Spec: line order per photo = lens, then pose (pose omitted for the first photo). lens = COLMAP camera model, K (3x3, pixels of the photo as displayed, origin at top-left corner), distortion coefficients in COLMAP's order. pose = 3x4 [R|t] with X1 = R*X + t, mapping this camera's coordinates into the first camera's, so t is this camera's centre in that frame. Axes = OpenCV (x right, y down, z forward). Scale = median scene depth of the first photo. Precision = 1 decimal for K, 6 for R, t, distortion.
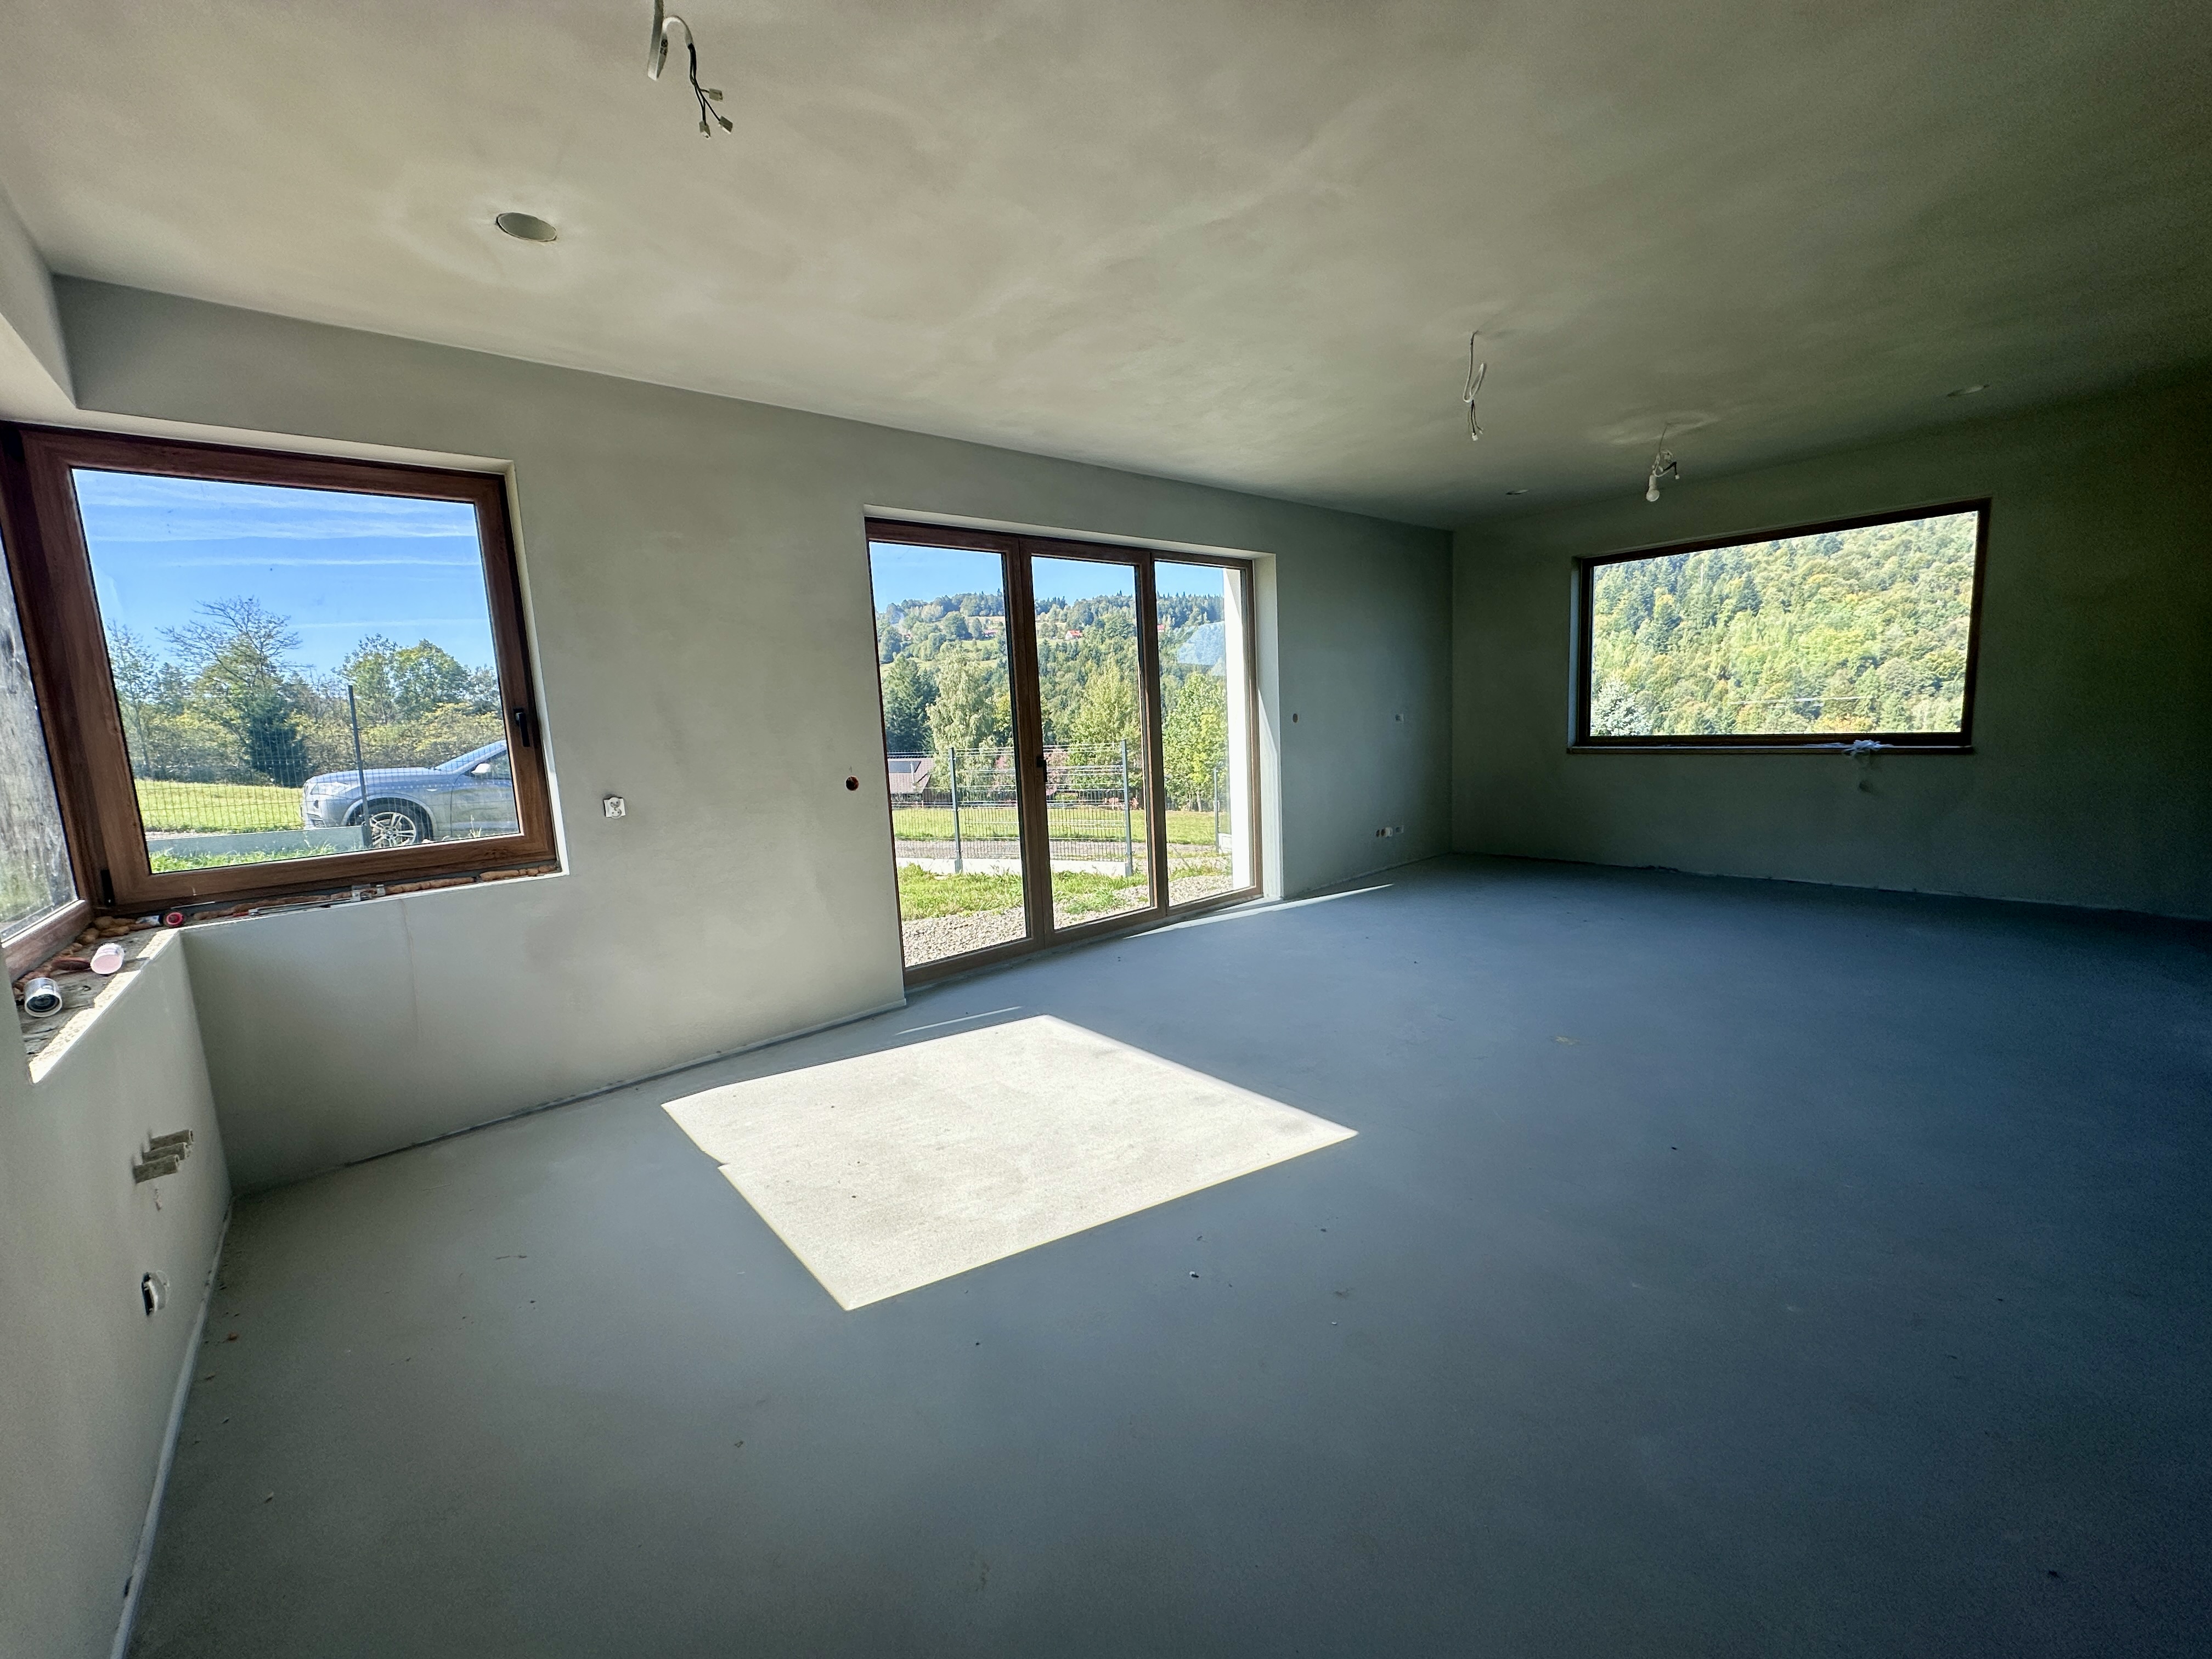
lens RADIAL K [[879.6, 0, 1104.4], [0, 879.6, 831.0], [0, 0, 1]] dist [-0.001064, 0.000138]
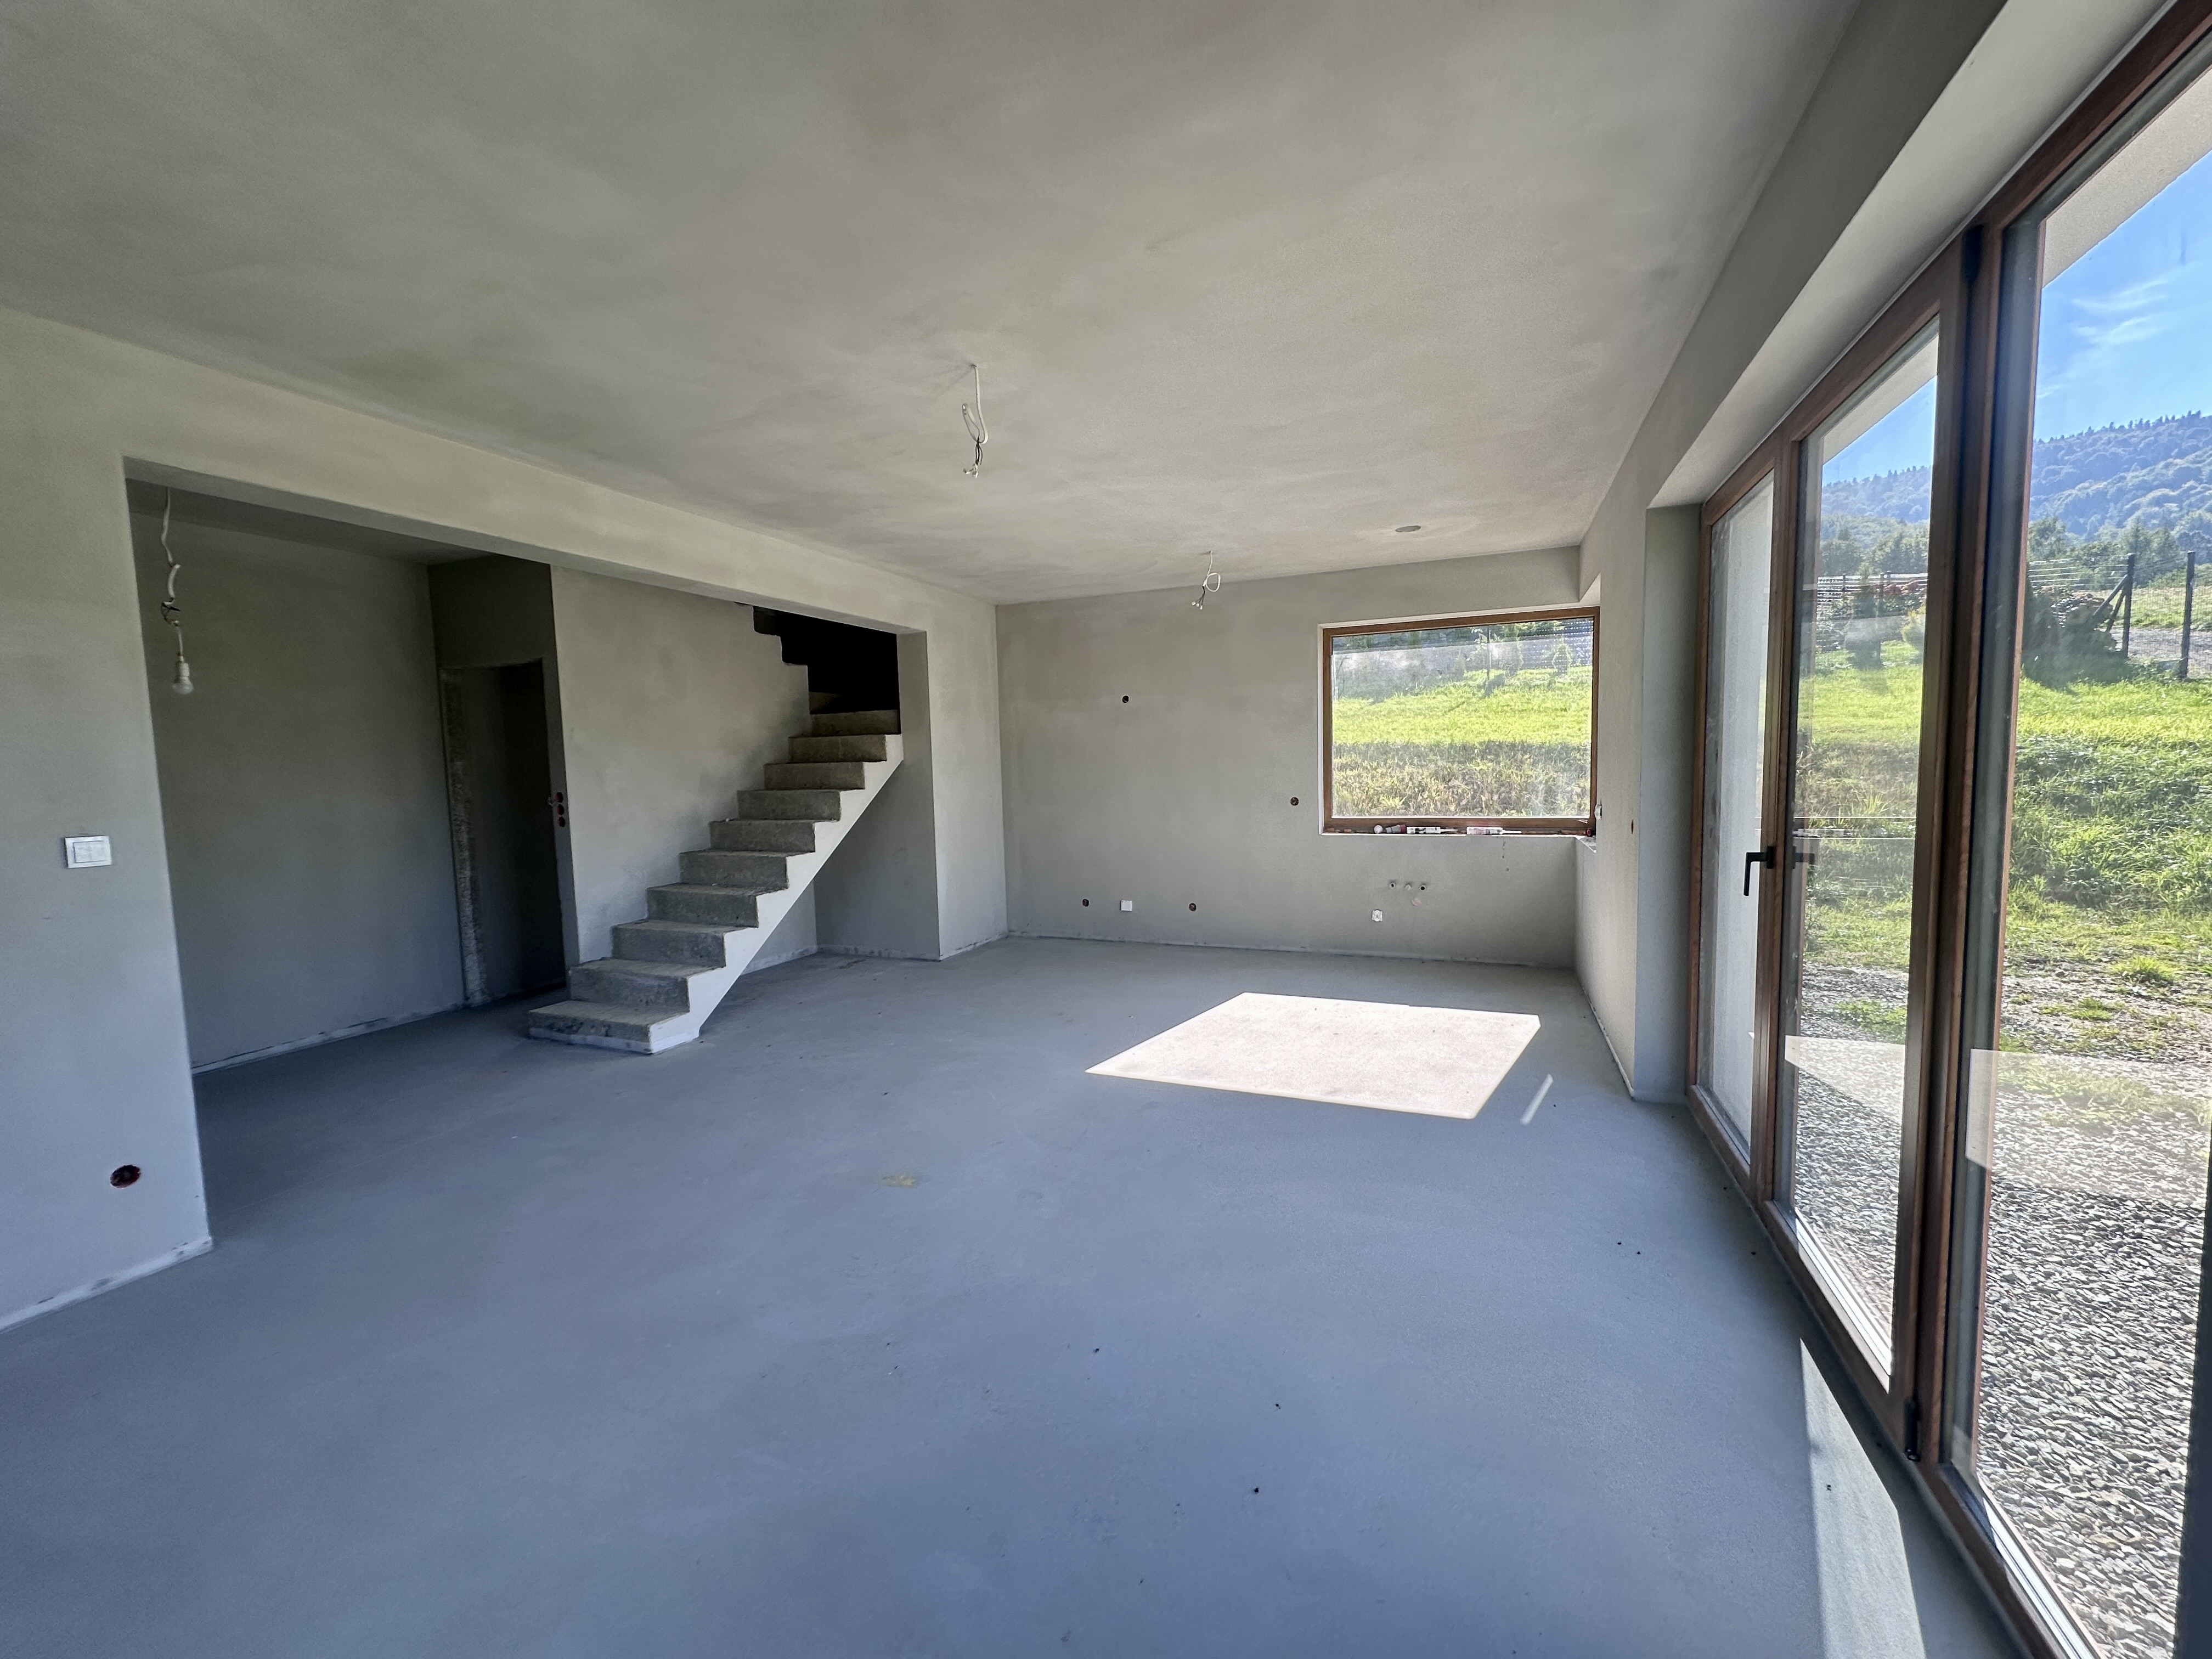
lens RADIAL K [[879.6, 0, 1108.4], [0, 879.6, 830.6], [0, 0, 1]] dist [-0.001064, 0.000138]
pose [[-0.891867, 0.109083, -0.438946, 0.379379], [0.010458, 0.975195, 0.221099, -0.162848], [0.452176, 0.192600, -0.870886, 0.981020]]
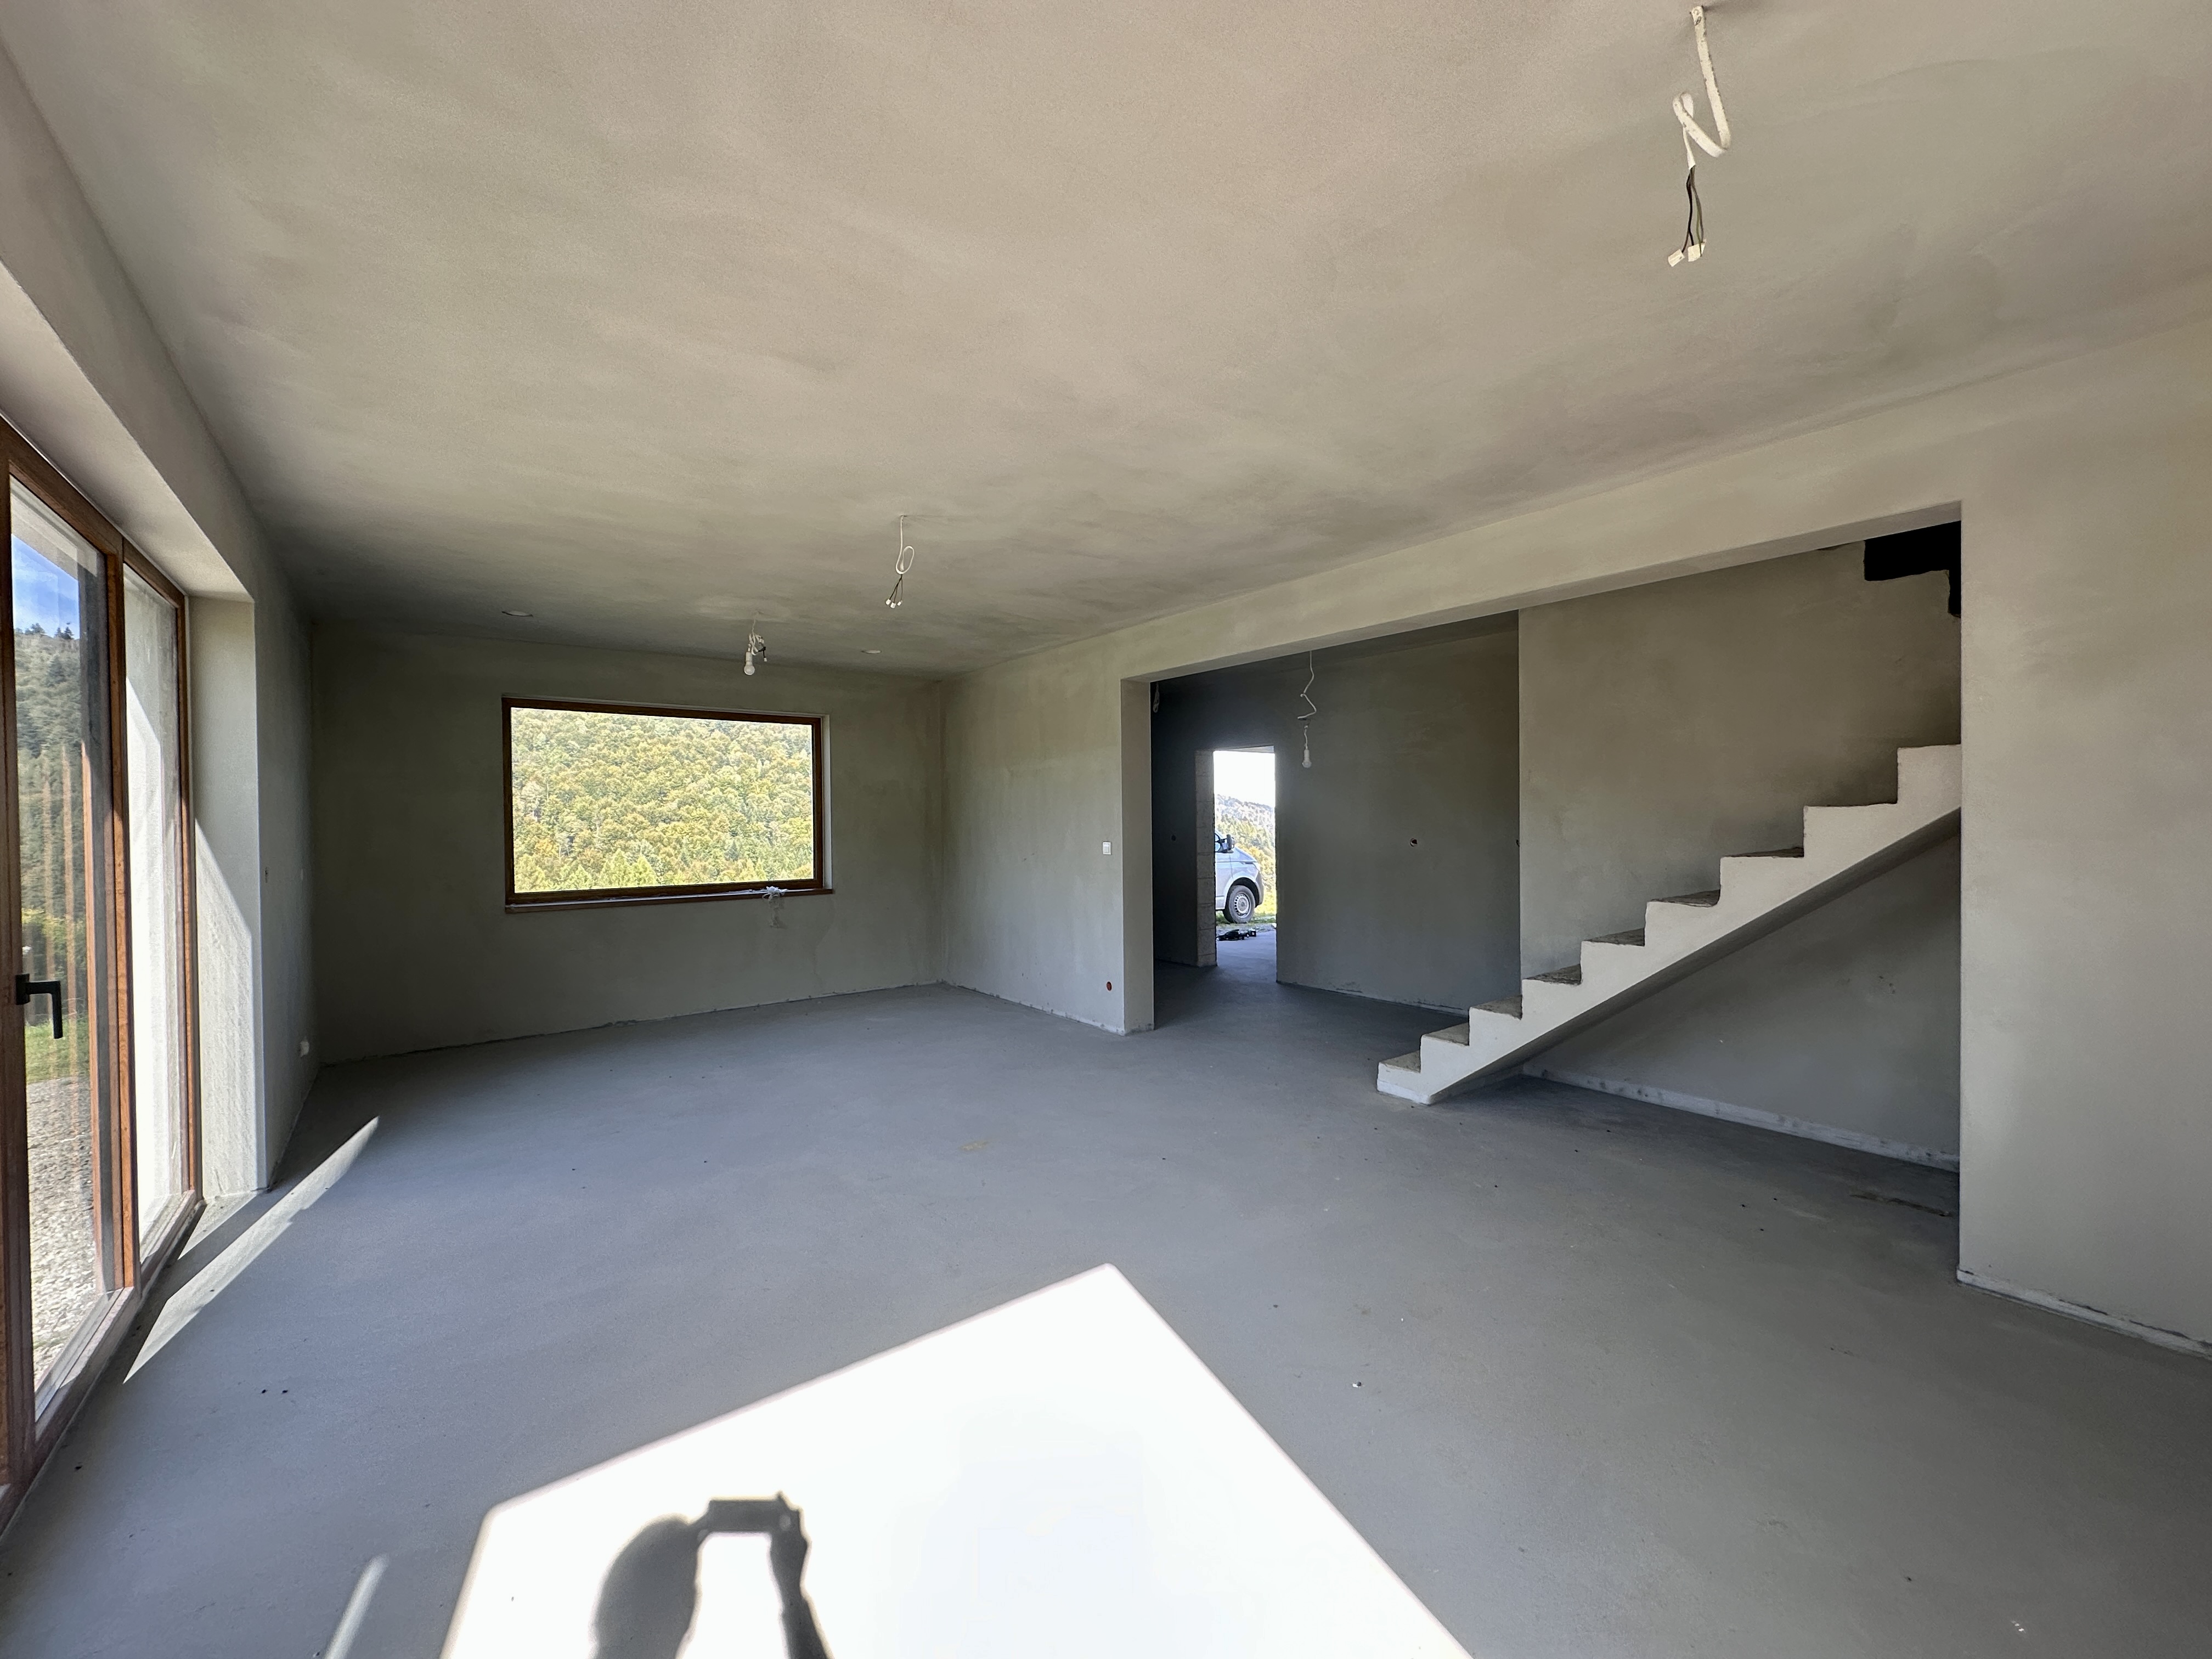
lens RADIAL K [[879.6, 0, 1102.8], [0, 879.6, 826.9], [0, 0, 1]] dist [-0.001064, 0.000138]
pose [[0.058897, 0.043131, 0.997332, -0.332694], [0.143013, 0.988396, -0.051190, -0.047646], [-0.987967, 0.145646, 0.052046, 0.391886]]
